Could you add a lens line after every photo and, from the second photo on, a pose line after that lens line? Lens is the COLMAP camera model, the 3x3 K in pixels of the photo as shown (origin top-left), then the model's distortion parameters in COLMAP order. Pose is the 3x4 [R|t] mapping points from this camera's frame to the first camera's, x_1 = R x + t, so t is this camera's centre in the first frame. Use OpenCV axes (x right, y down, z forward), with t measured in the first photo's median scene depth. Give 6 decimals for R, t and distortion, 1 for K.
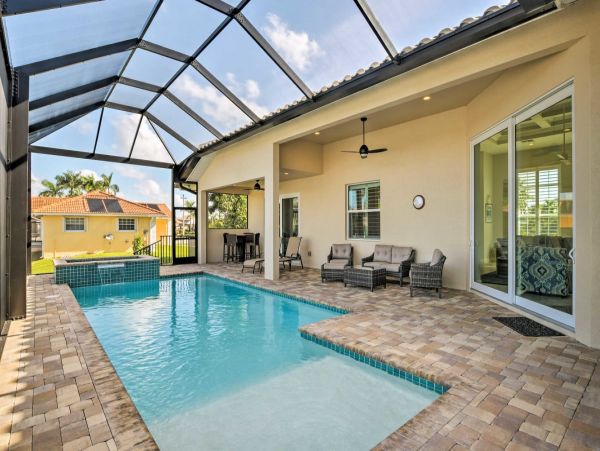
lens RADIAL K [[306.3, 0, 301.5], [0, 306.3, 226.6], [0, 0, 1]] dist [-0.030571, 0.000321]
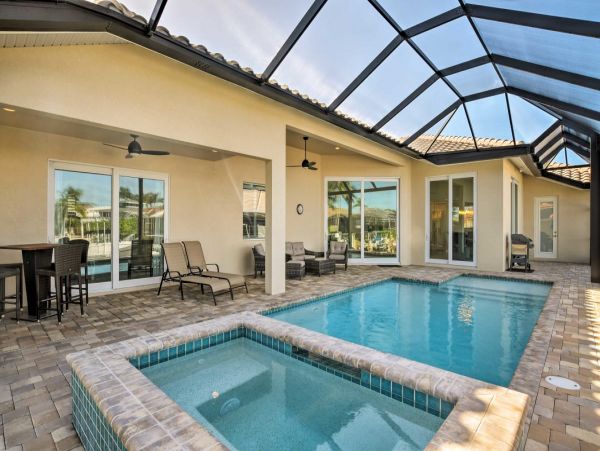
lens RADIAL K [[306.3, 0, 302.4], [0, 306.3, 225.5], [0, 0, 1]] dist [-0.030571, 0.000321]
pose [[-0.113825, 0.002201, 0.993498, -1.126645], [-0.008621, 0.999958, -0.003203, -0.009264], [-0.993463, -0.008930, -0.113801, 1.322032]]
